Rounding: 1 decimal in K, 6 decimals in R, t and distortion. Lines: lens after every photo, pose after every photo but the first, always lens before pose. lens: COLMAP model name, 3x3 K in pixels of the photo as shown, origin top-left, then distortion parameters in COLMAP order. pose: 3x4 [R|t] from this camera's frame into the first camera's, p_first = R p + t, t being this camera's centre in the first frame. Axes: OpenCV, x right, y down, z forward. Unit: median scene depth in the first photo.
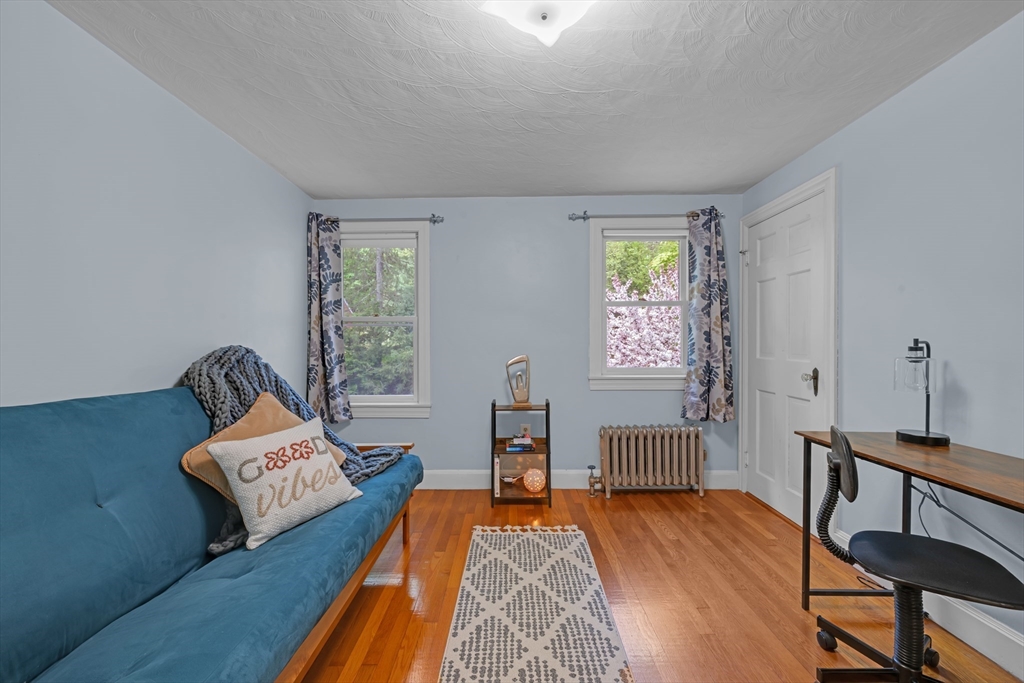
lens RADIAL K [[413.0, 0, 515.9], [0, 413.0, 338.1], [0, 0, 1]] dist [0.000297, -0.000111]
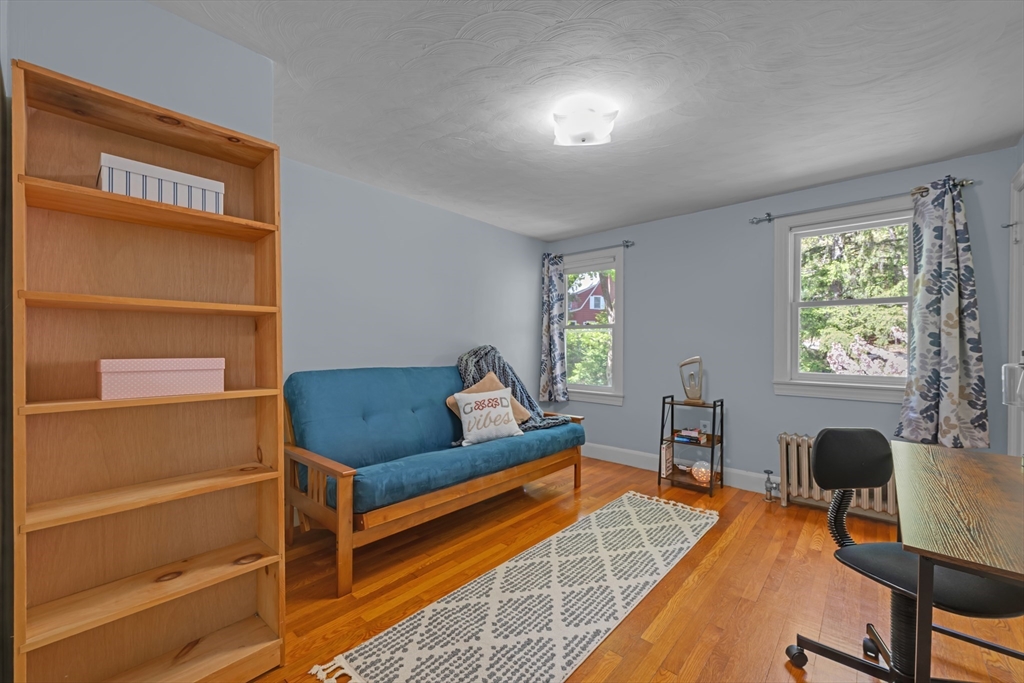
lens RADIAL K [[413.0, 0, 515.9], [0, 413.0, 338.1], [0, 0, 1]] dist [0.000297, -0.000111]
pose [[0.755345, -0.004127, -0.655314, 0.374237], [-0.005182, 0.999911, -0.012270, 0.007843], [0.655307, 0.012664, 0.755257, -0.145888]]
